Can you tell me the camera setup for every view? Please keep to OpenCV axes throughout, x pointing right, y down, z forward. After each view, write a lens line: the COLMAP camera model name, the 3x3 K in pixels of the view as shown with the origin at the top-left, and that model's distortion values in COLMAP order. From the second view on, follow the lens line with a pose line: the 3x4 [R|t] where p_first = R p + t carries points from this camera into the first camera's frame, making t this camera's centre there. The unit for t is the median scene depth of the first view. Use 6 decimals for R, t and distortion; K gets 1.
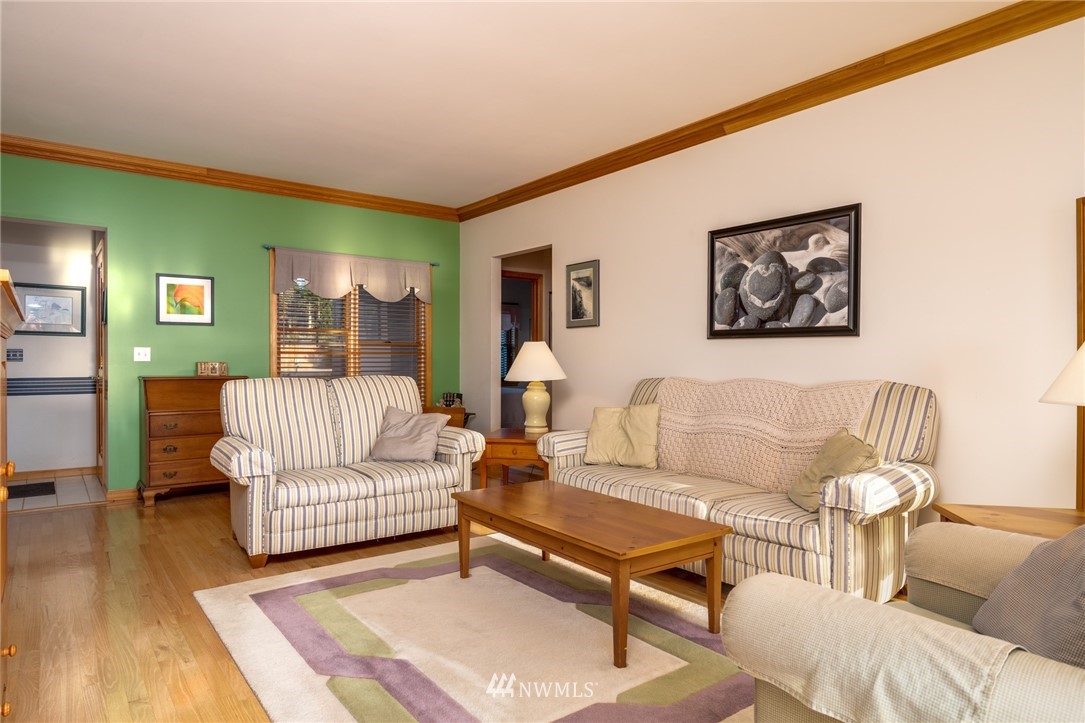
lens RADIAL K [[646.9, 0, 543.6], [0, 646.9, 357.4], [0, 0, 1]] dist [-0.005719, -0.000351]
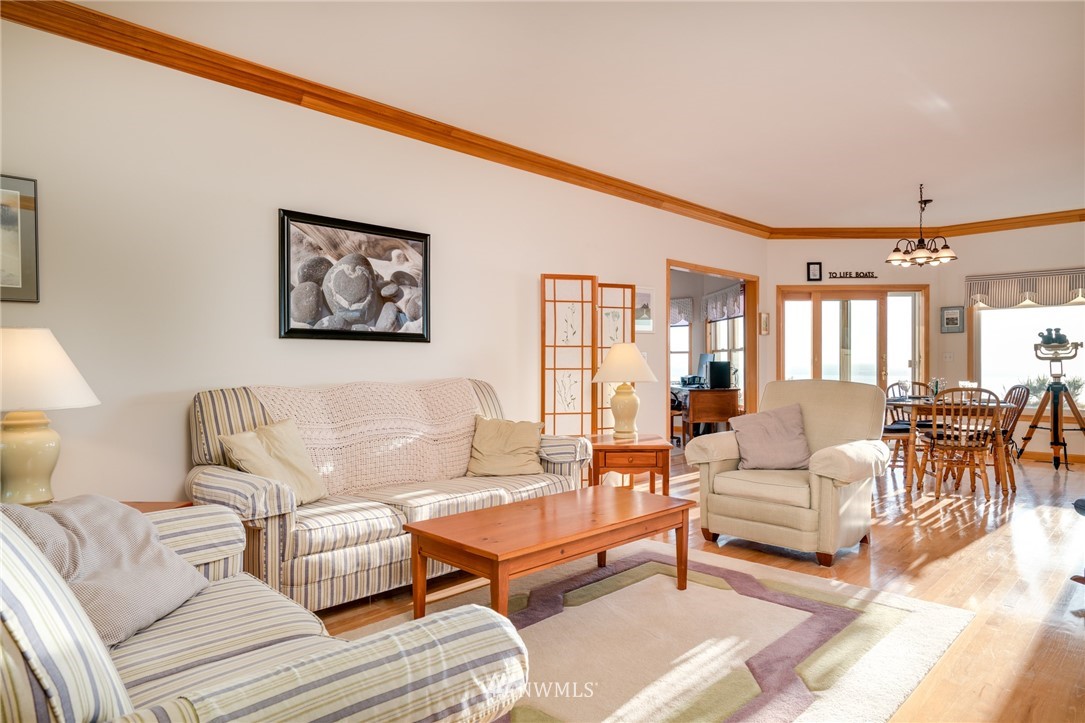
lens RADIAL K [[646.9, 0, 536.4], [0, 646.9, 367.7], [0, 0, 1]] dist [-0.005719, -0.000351]
pose [[-0.146632, -0.007504, 0.989163, -0.686797], [0.005916, 0.999947, 0.008463, 0.004934], [-0.989173, 0.007093, -0.146580, 0.887250]]
